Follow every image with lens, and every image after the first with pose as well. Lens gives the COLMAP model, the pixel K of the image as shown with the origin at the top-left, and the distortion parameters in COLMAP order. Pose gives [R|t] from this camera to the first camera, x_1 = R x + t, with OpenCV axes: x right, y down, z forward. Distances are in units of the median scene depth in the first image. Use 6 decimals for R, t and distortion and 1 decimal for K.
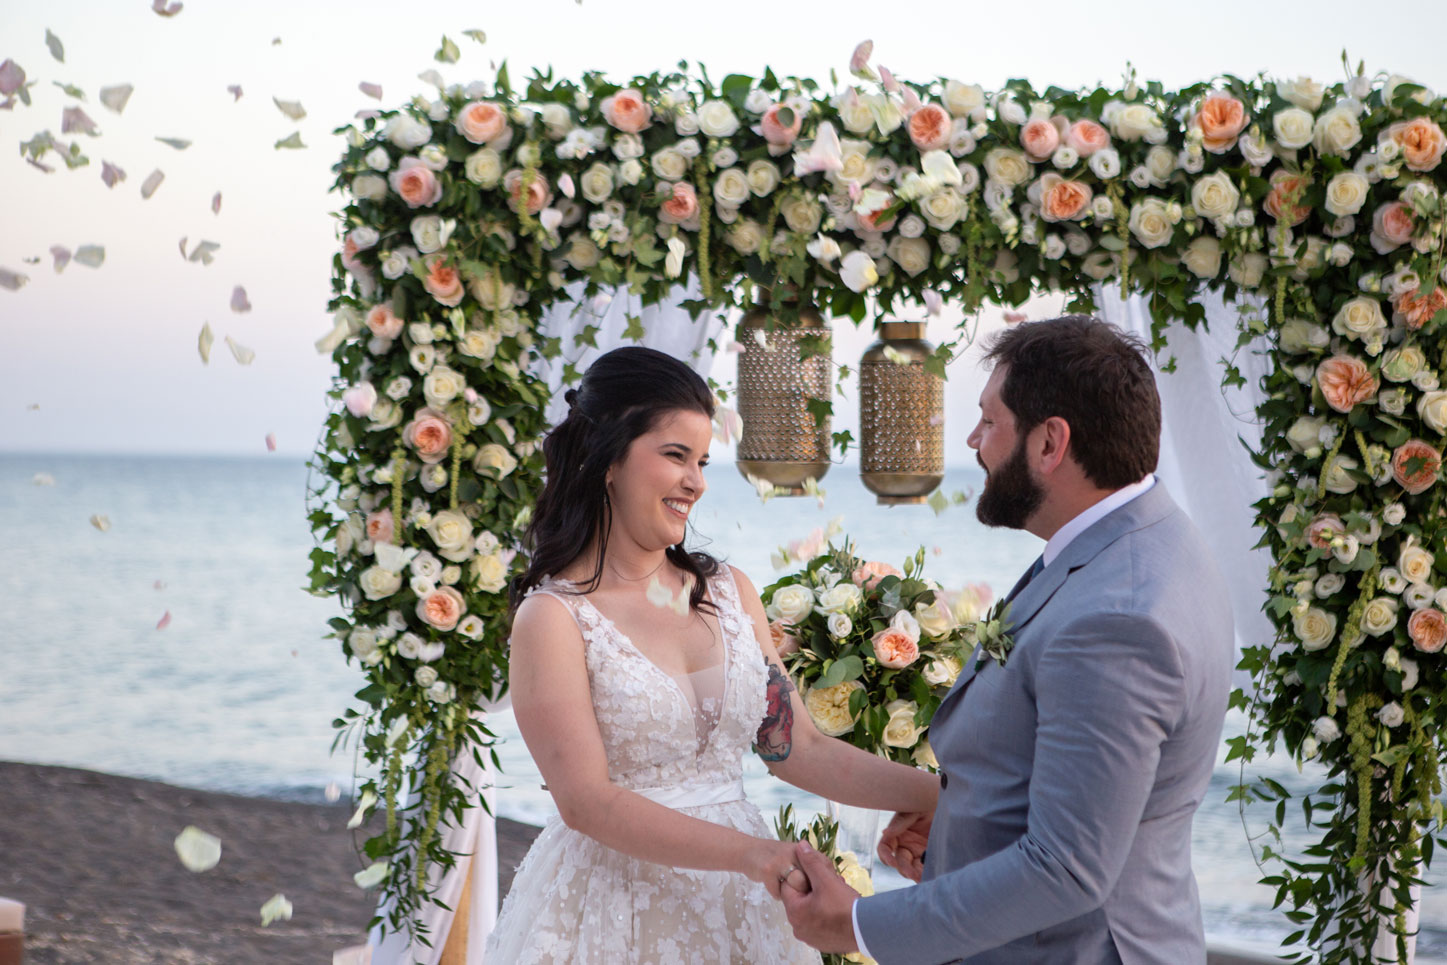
lens RADIAL K [[2830.7, 0, 754.9], [0, 2830.7, 439.4], [0, 0, 1]] dist [0.217571, 0.000000]
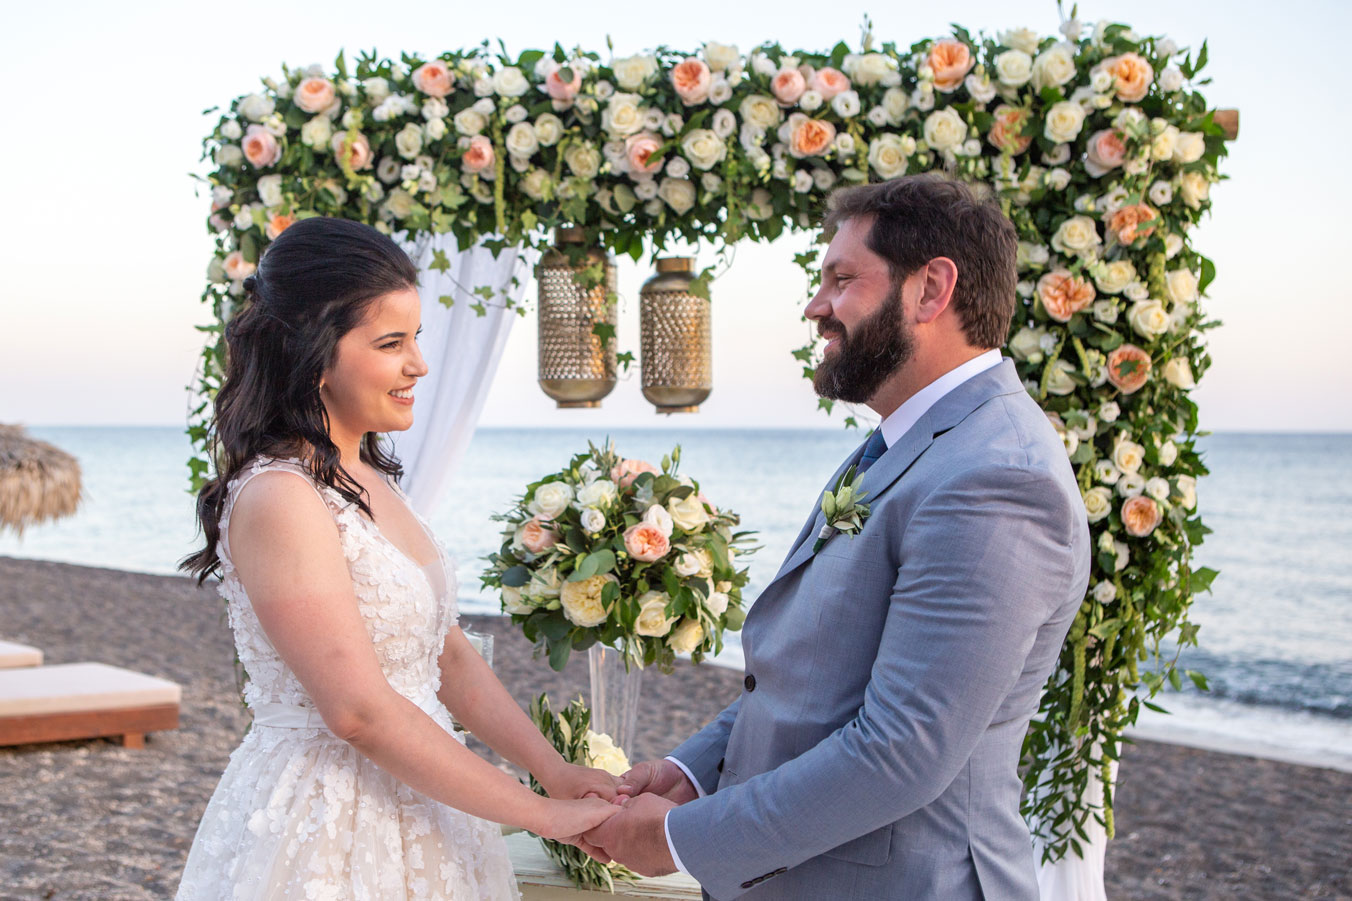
lens RADIAL K [[1436.6, 0, 610.1], [0, 1436.6, 468.4], [0, 0, 1]] dist [-0.043991, 0.000000]
pose [[0.999000, -0.010720, -0.043414, 0.052222], [0.012278, 0.999285, 0.035760, 0.024703], [0.042999, -0.036257, 0.998417, 0.421660]]
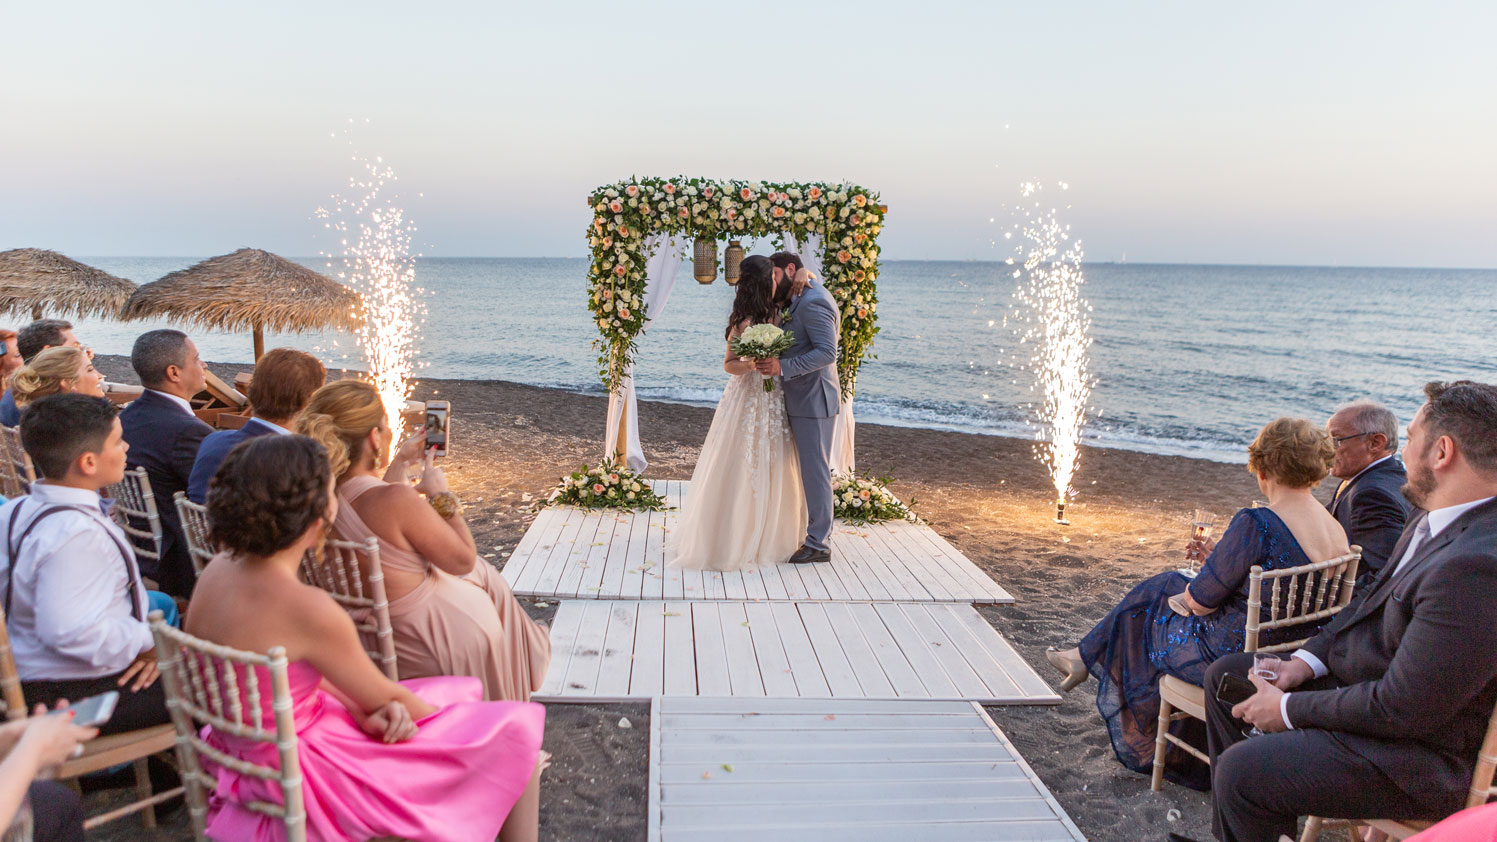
lens RADIAL K [[991.5, 0, 745.7], [0, 991.5, 417.5], [0, 0, 1]] dist [-0.030553, 0.000544]
pose [[0.978305, -0.041257, 0.203022, -0.242593], [0.007235, 0.986177, 0.165538, -0.027993], [-0.207045, -0.160477, 0.965080, -0.433396]]
